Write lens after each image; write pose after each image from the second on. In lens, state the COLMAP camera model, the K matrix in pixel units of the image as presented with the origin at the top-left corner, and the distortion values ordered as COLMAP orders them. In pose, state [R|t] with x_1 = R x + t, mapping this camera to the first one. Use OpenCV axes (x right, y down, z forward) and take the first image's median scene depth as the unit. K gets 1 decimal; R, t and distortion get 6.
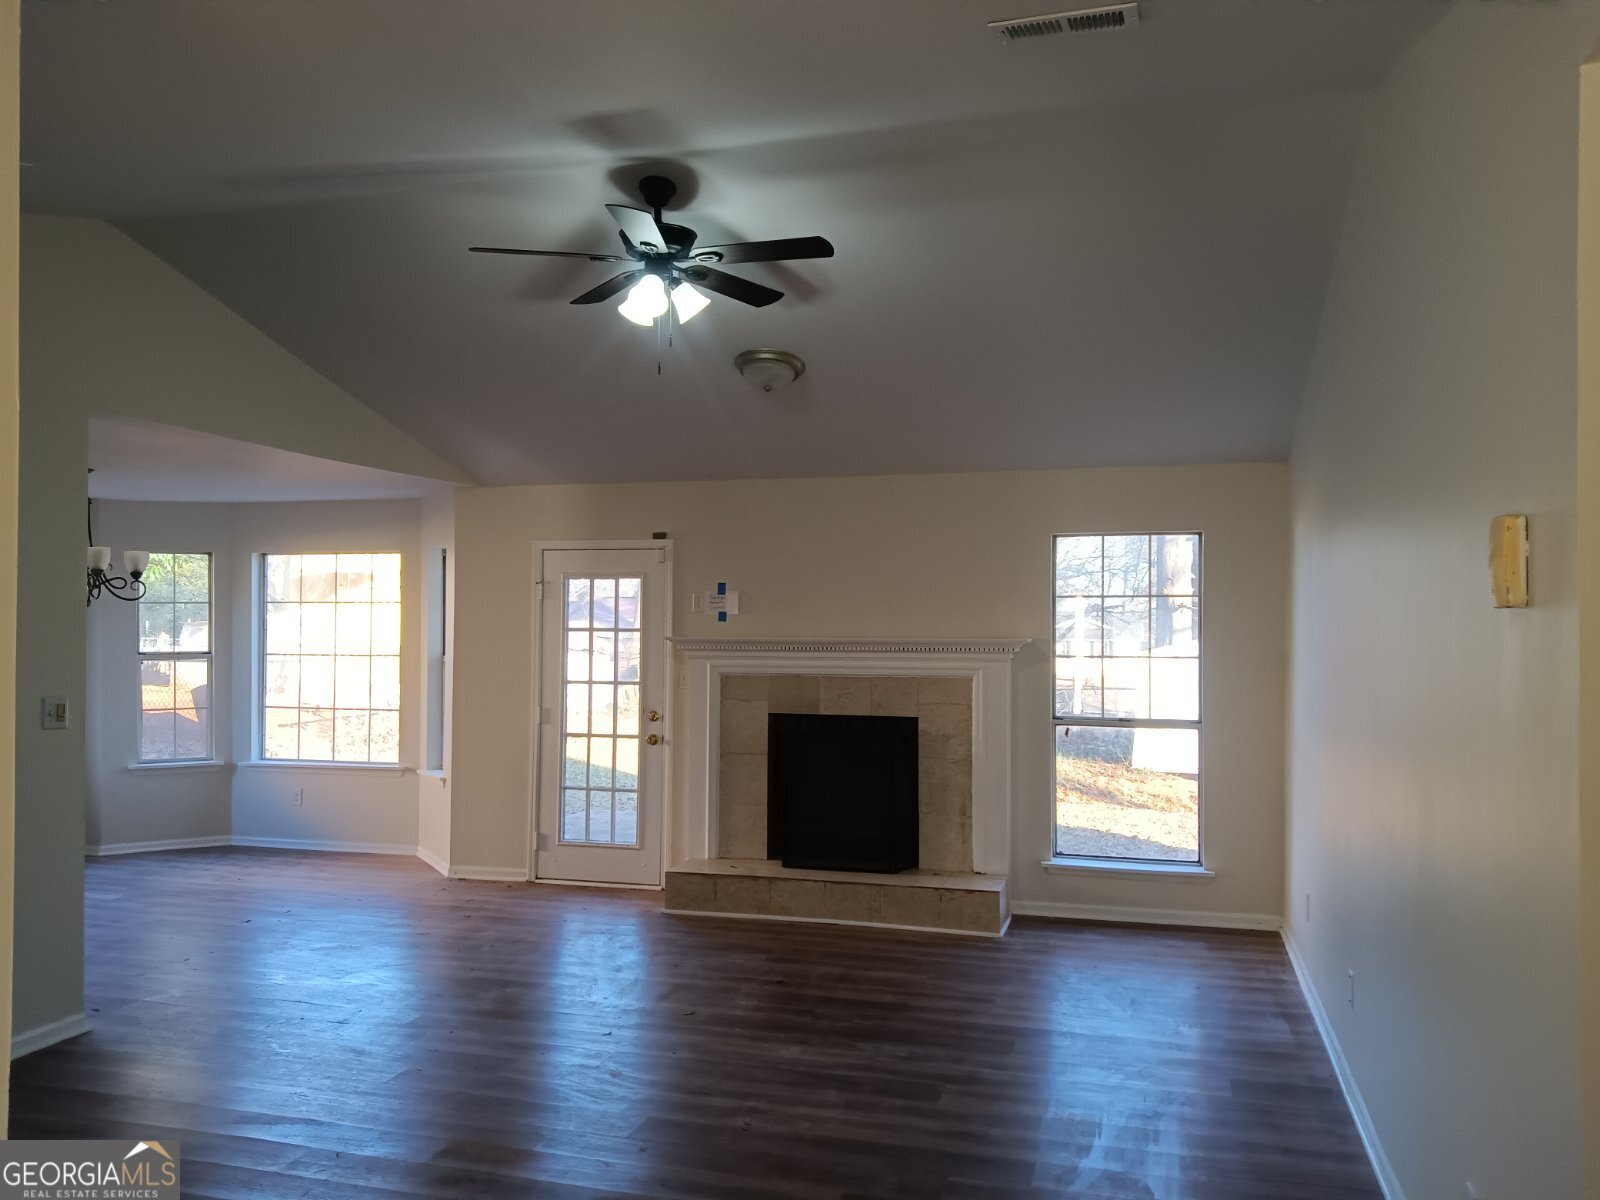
lens RADIAL K [[1246.5, 0, 800.0], [0, 1246.5, 600.0], [0, 0, 1]] dist [0.006597, -0.058614]
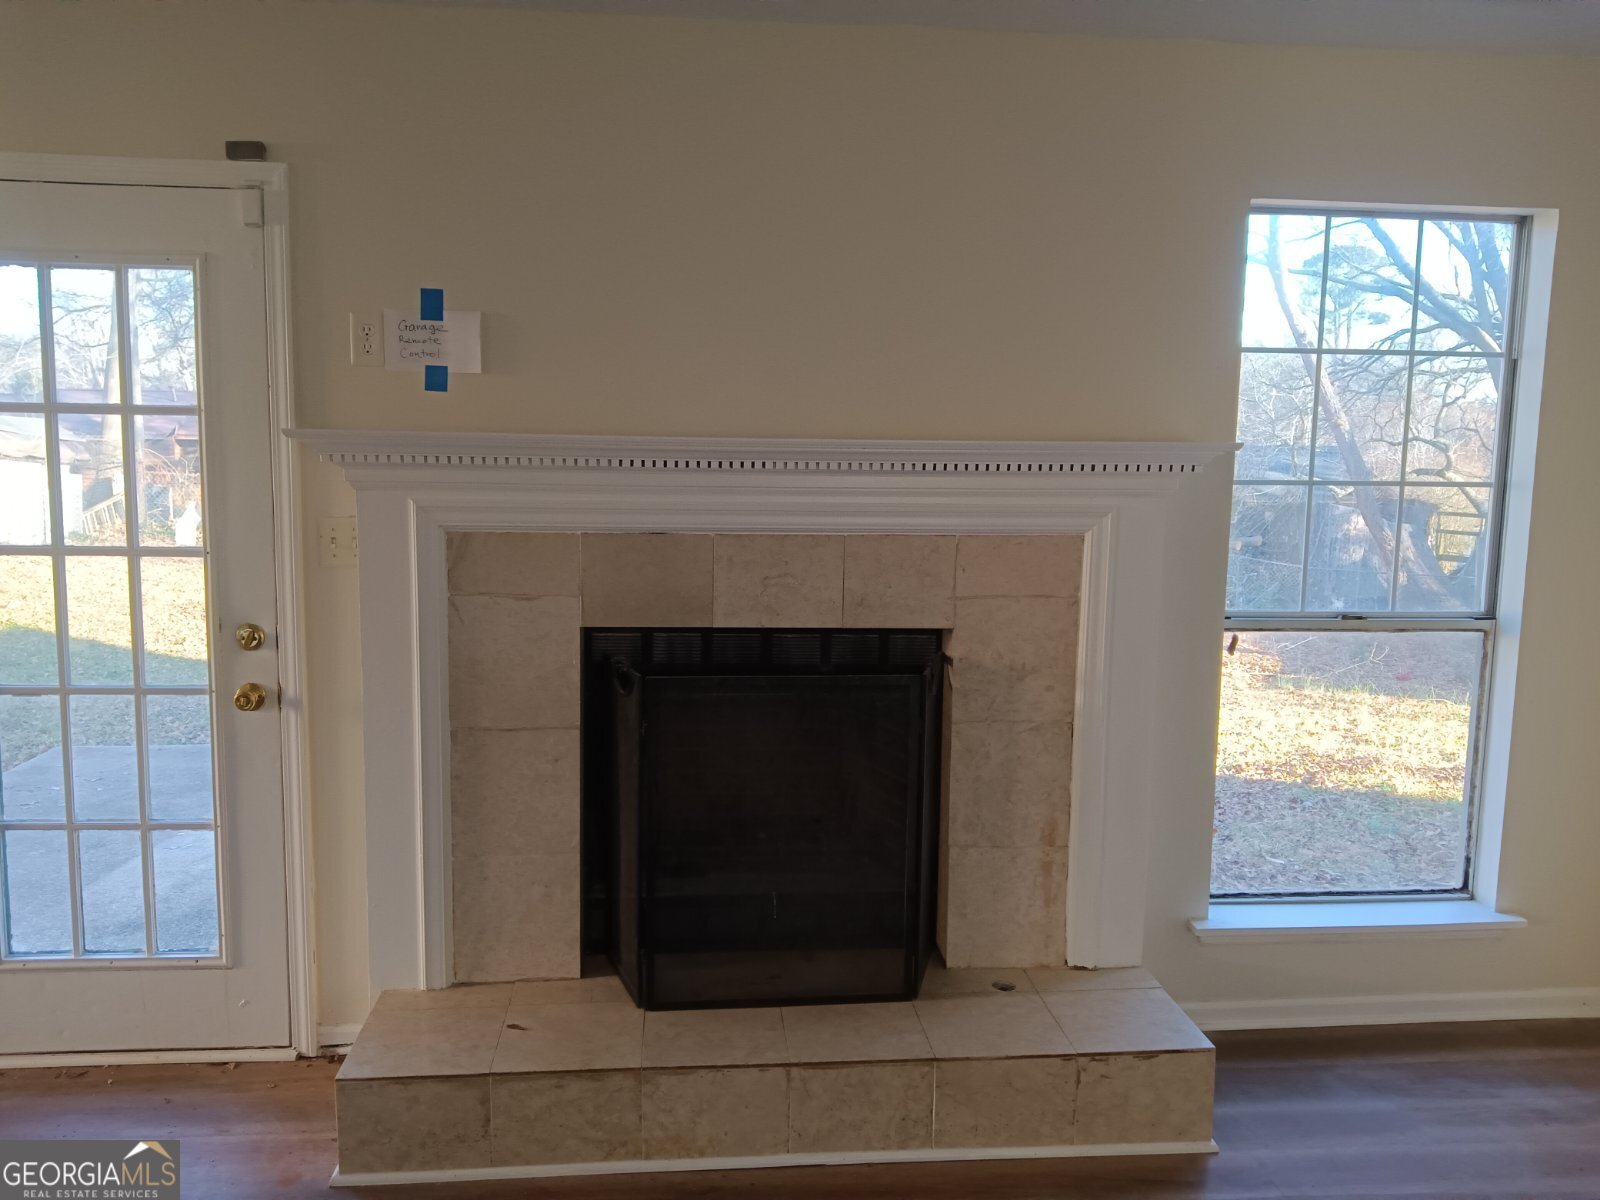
lens RADIAL K [[1246.5, 0, 800.0], [0, 1246.5, 600.0], [0, 0, 1]] dist [0.006597, -0.058614]
pose [[0.927305, -0.039604, 0.372205, -0.107693], [-0.022618, 0.986641, 0.161333, 0.016698], [-0.373622, -0.158024, 0.914021, 0.614421]]
